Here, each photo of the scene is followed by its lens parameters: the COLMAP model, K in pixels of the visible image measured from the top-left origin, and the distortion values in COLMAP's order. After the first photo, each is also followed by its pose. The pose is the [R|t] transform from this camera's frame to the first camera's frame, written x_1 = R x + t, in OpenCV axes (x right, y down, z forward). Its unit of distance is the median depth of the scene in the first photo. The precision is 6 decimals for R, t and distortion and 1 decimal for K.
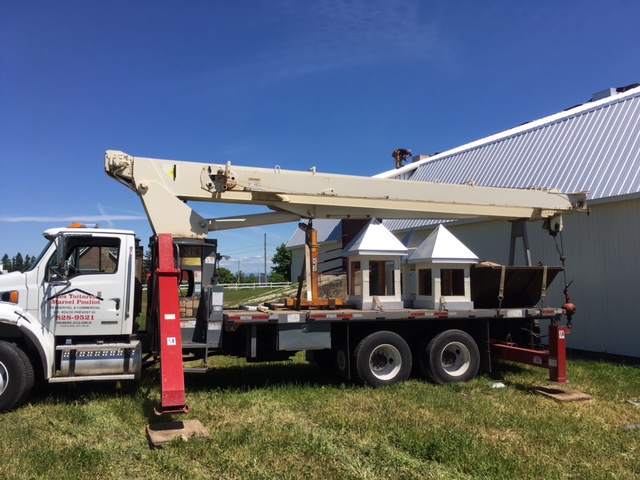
lens RADIAL K [[534.7, 0, 320.0], [0, 534.7, 240.0], [0, 0, 1]] dist [0.129590, -0.170968]
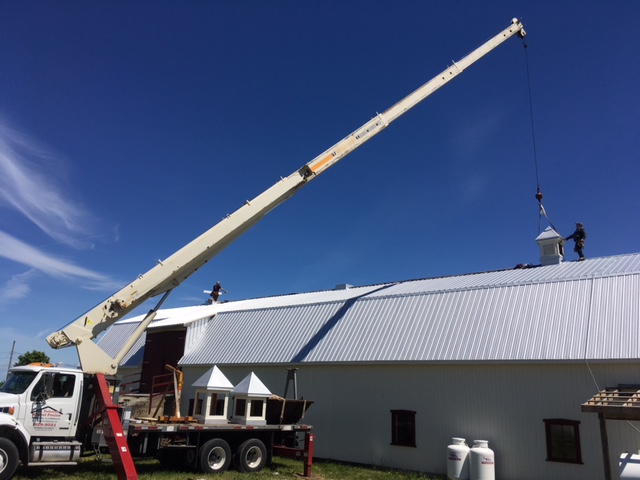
lens RADIAL K [[534.7, 0, 320.0], [0, 534.7, 240.0], [0, 0, 1]] dist [0.129590, -0.170968]
pose [[0.896297, 0.163886, 0.412059, -0.397658], [-0.072460, 0.970840, -0.228516, -0.066607], [-0.437494, 0.174960, 0.882036, -0.756696]]
